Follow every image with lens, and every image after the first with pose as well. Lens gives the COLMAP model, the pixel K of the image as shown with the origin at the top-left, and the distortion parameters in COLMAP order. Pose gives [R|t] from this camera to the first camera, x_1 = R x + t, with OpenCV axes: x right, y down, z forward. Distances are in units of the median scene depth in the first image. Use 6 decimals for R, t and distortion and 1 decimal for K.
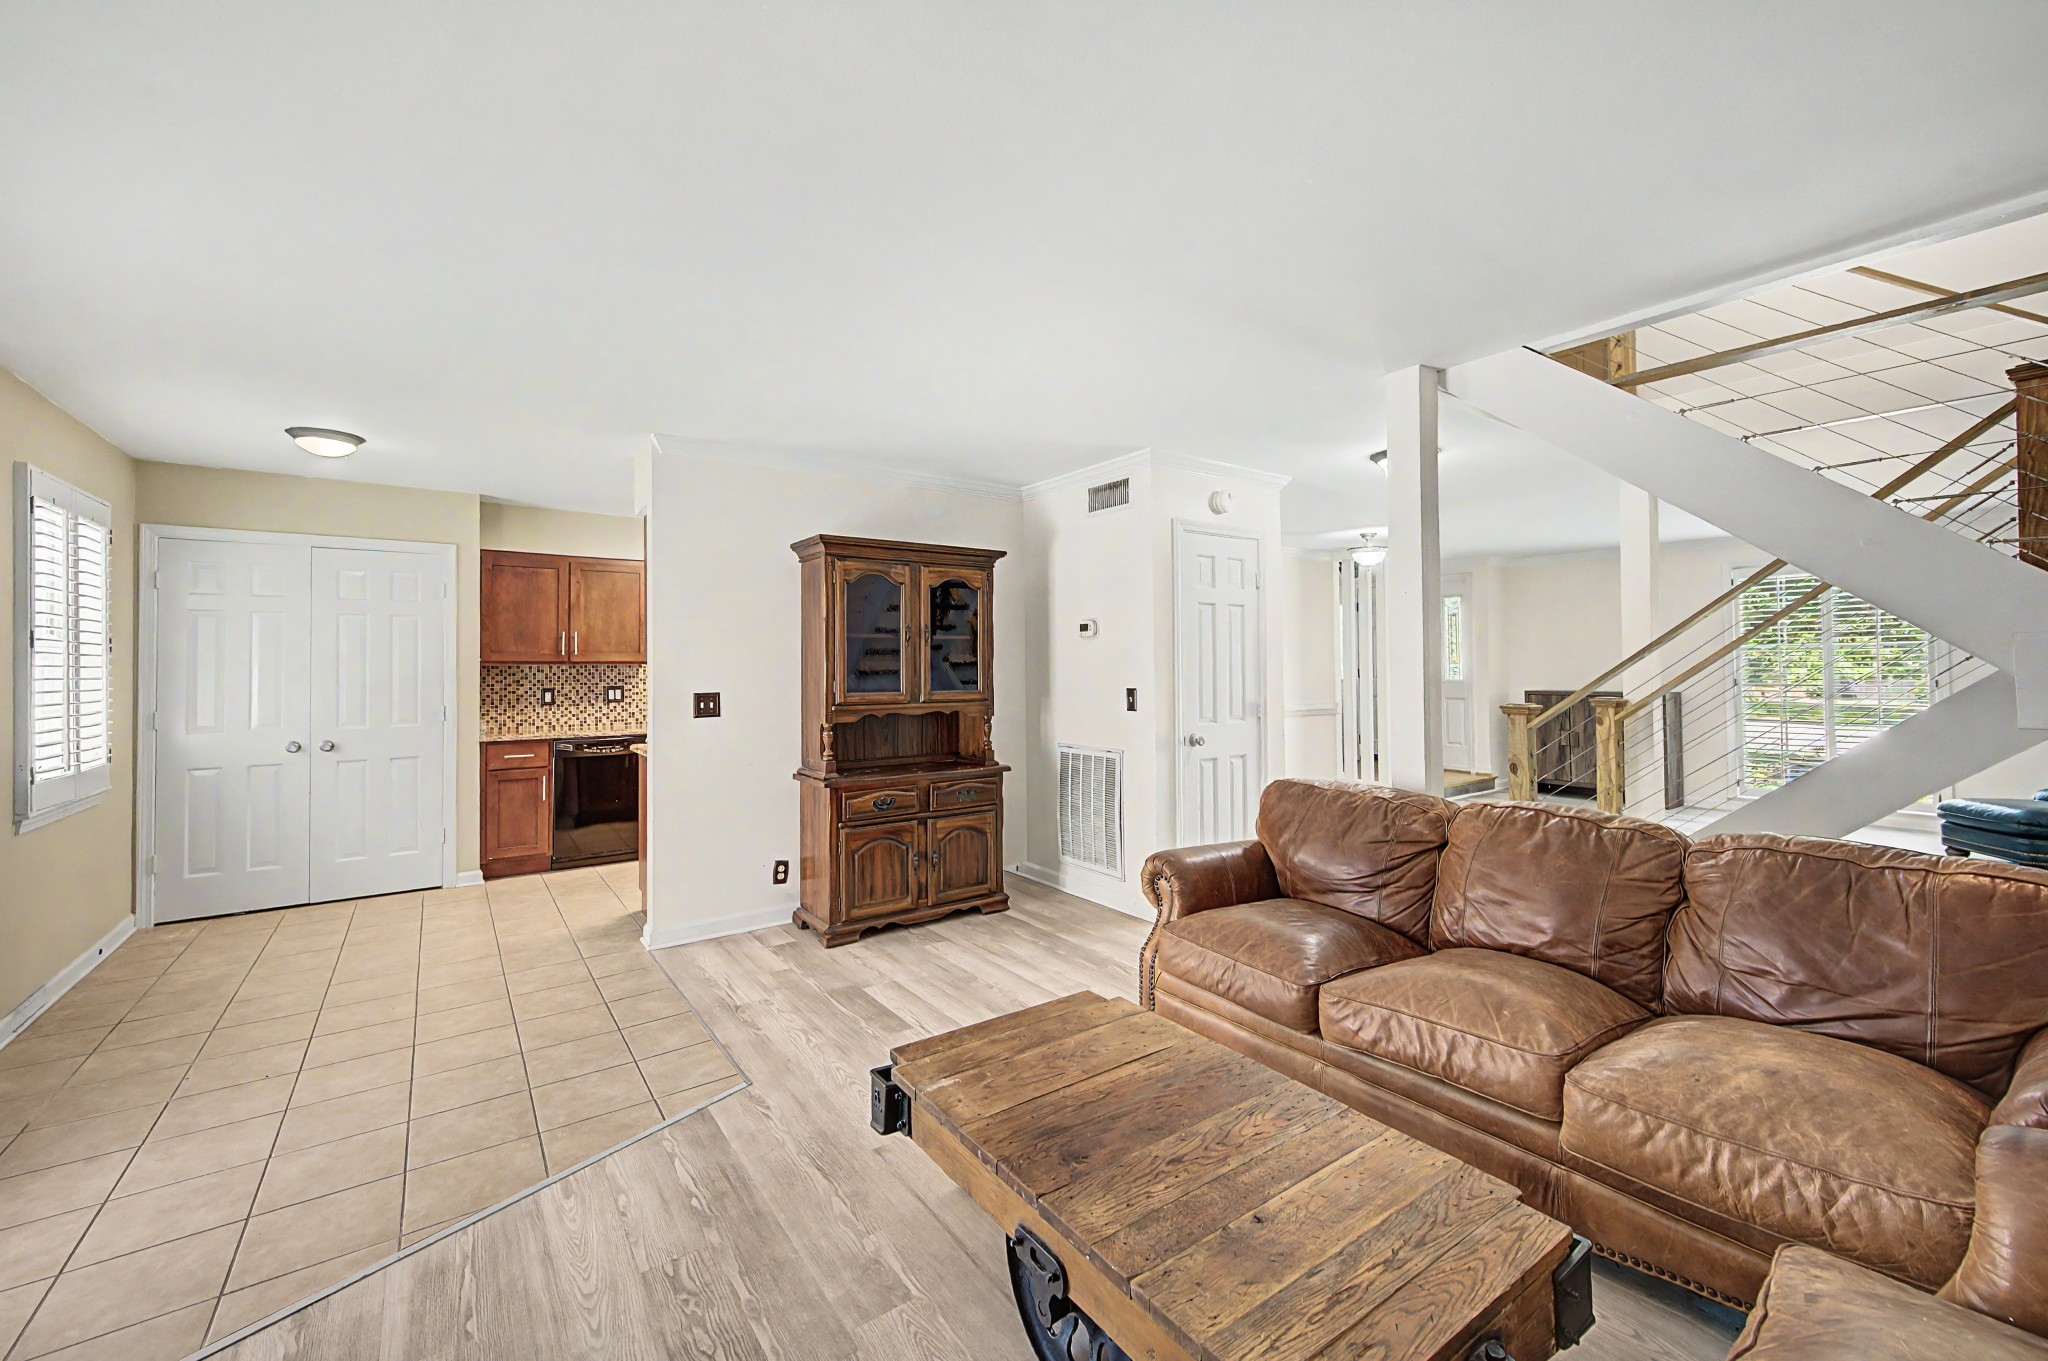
lens RADIAL K [[821.5, 0, 1032.0], [0, 821.5, 656.8], [0, 0, 1]] dist [0.000384, -0.000480]
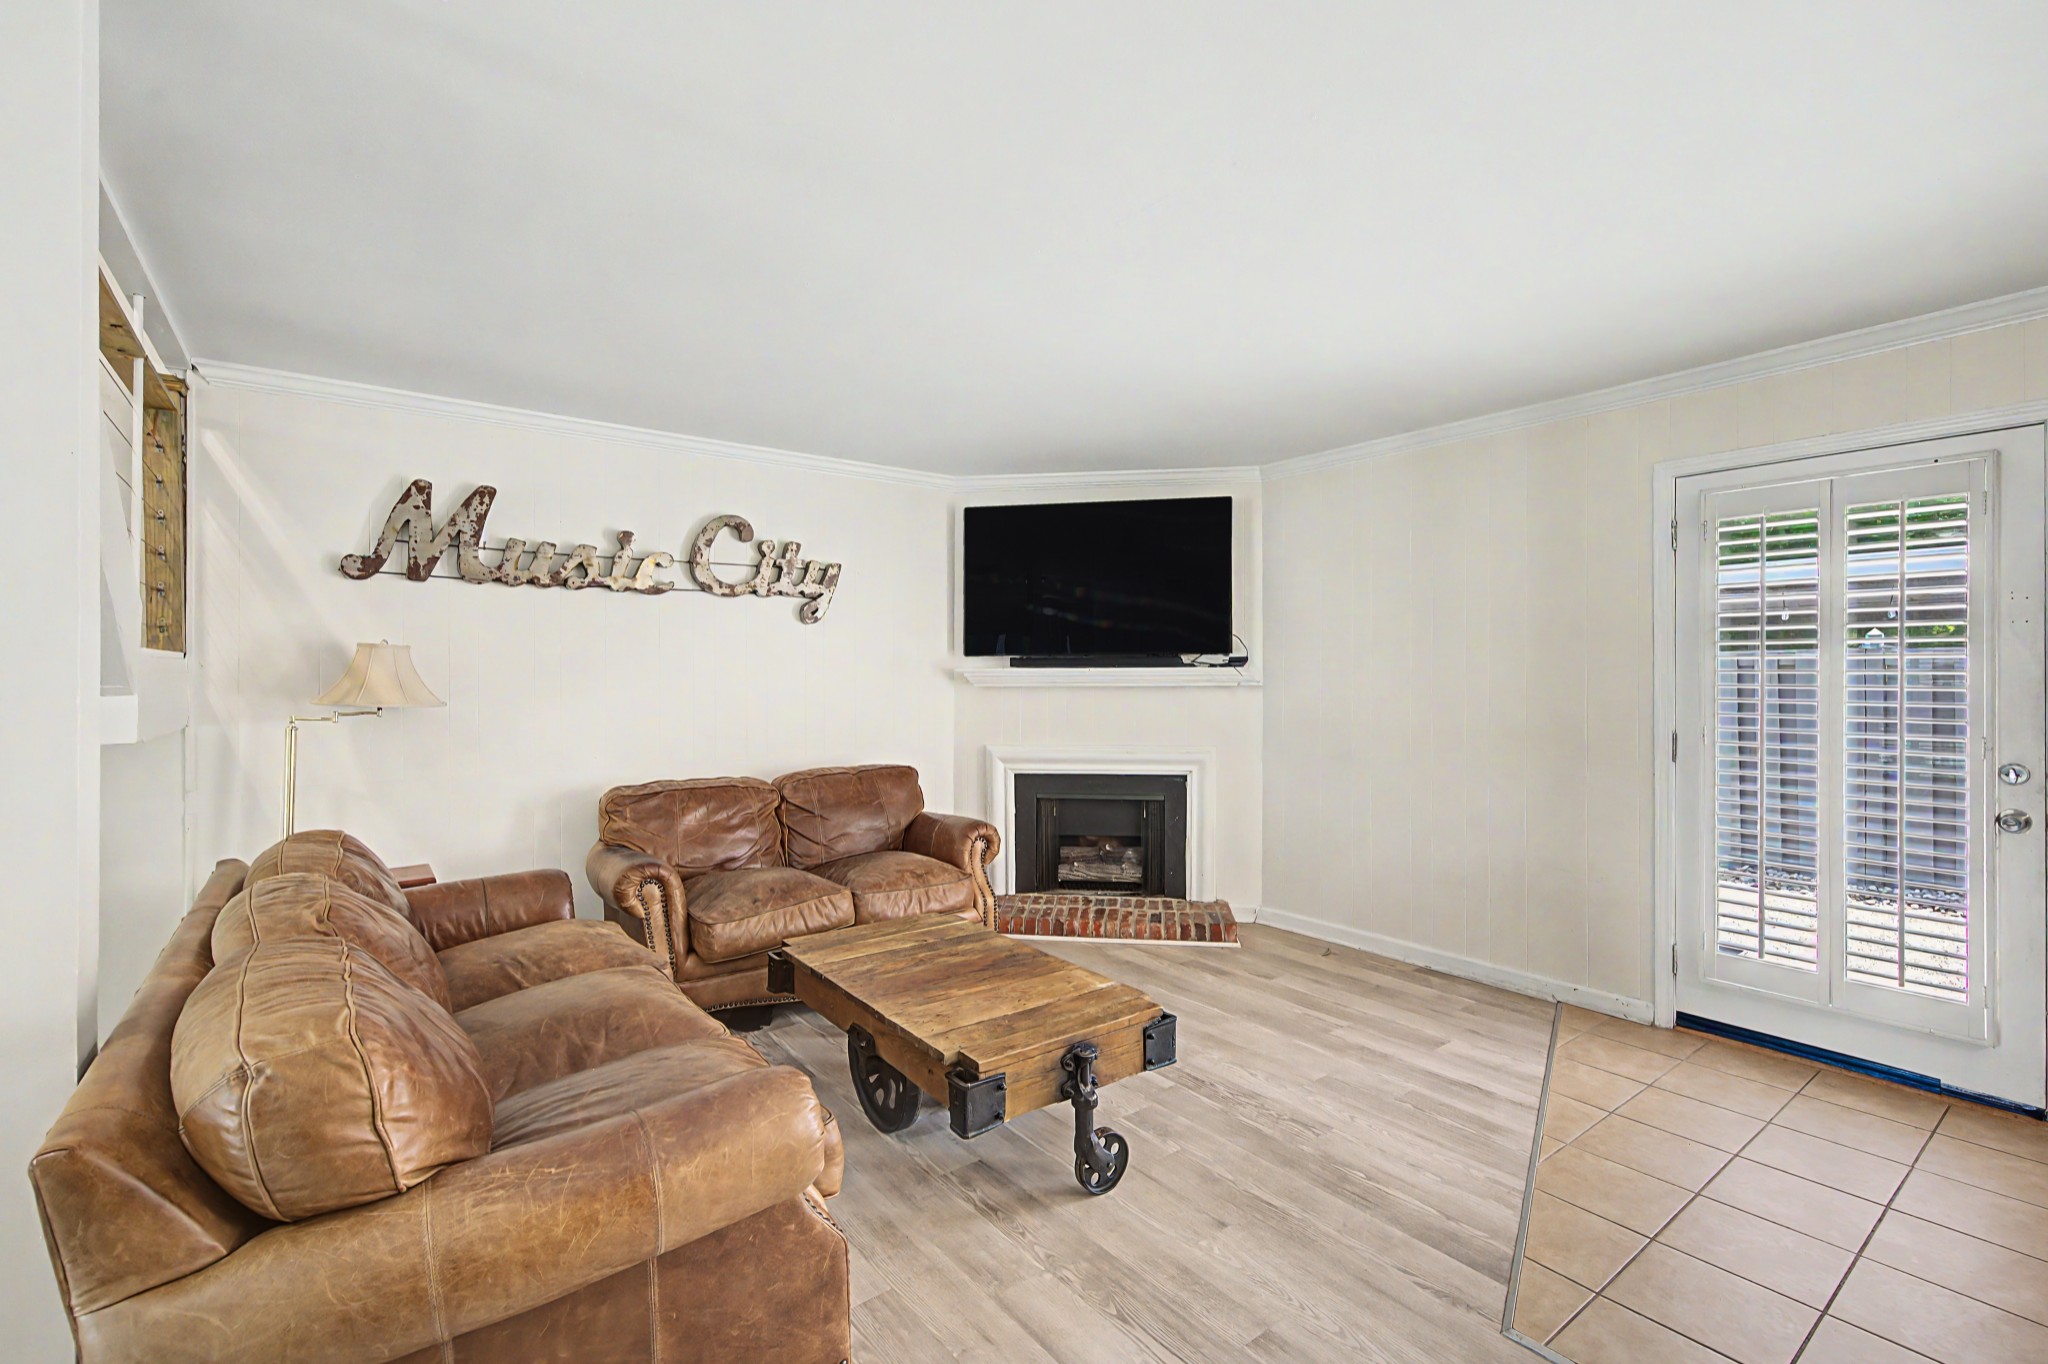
lens RADIAL K [[899.5, 0, 1033.6], [0, 899.5, 675.3], [0, 0, 1]] dist [-0.001114, 0.000192]
pose [[-0.999540, 0.012280, -0.027715, 0.016837], [0.012625, 0.999844, -0.012316, 0.012012], [0.027559, -0.012660, -0.999540, 1.035040]]
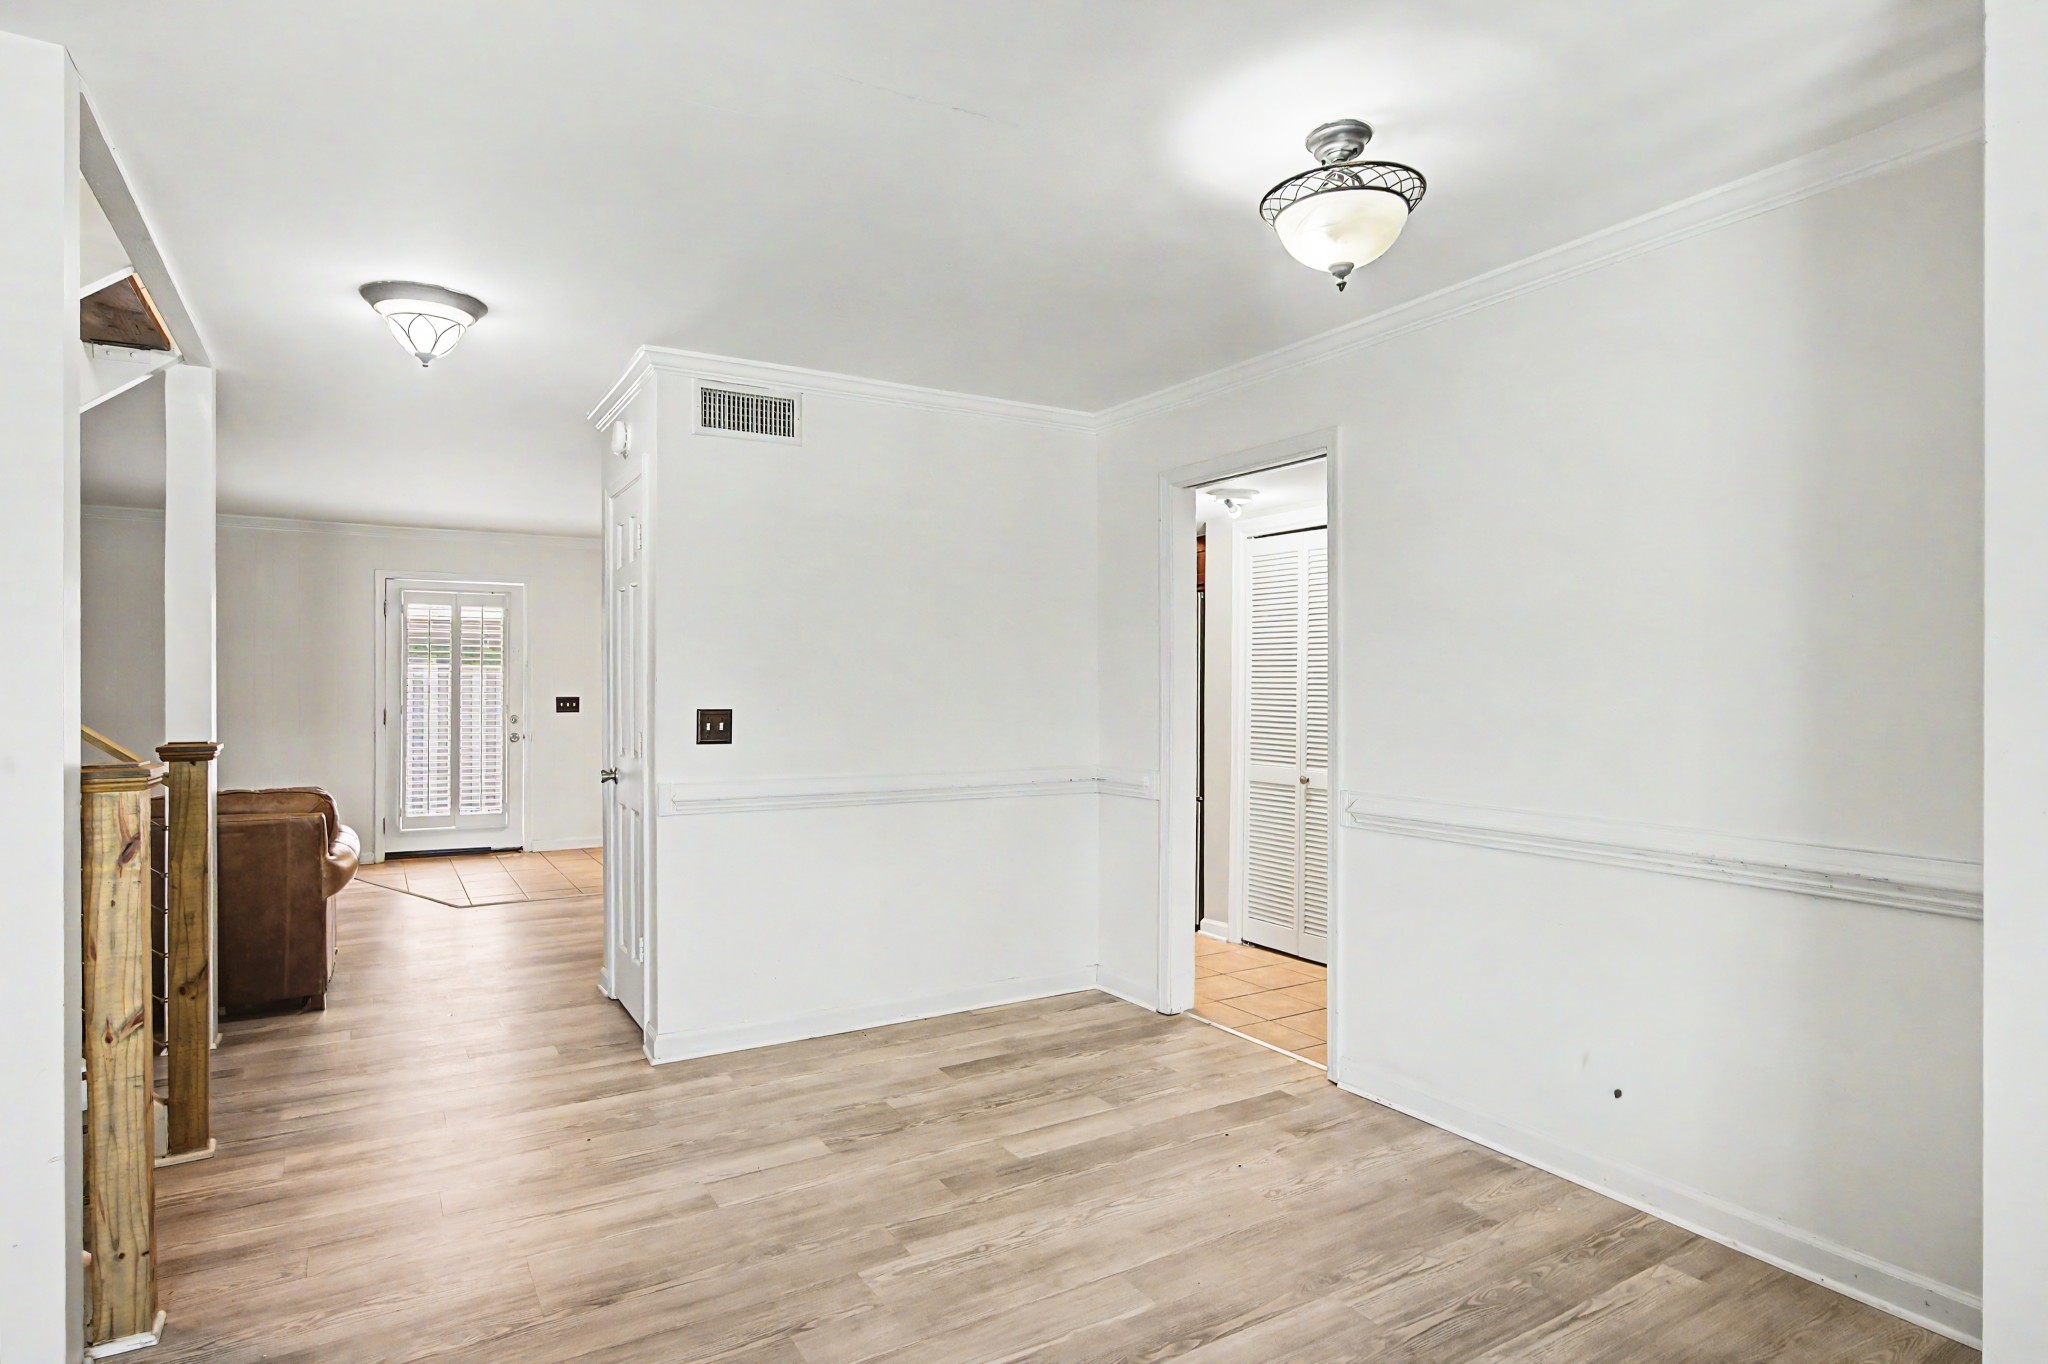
lens RADIAL K [[1087.5, 0, 1020.7], [0, 1087.5, 686.5], [0, 0, 1]] dist [-0.000793, -0.000286]
pose [[-0.076158, 0.015364, -0.996977, 1.178264], [0.007735, 0.999860, 0.014818, 0.001942], [0.997066, -0.006583, -0.076266, 1.474815]]
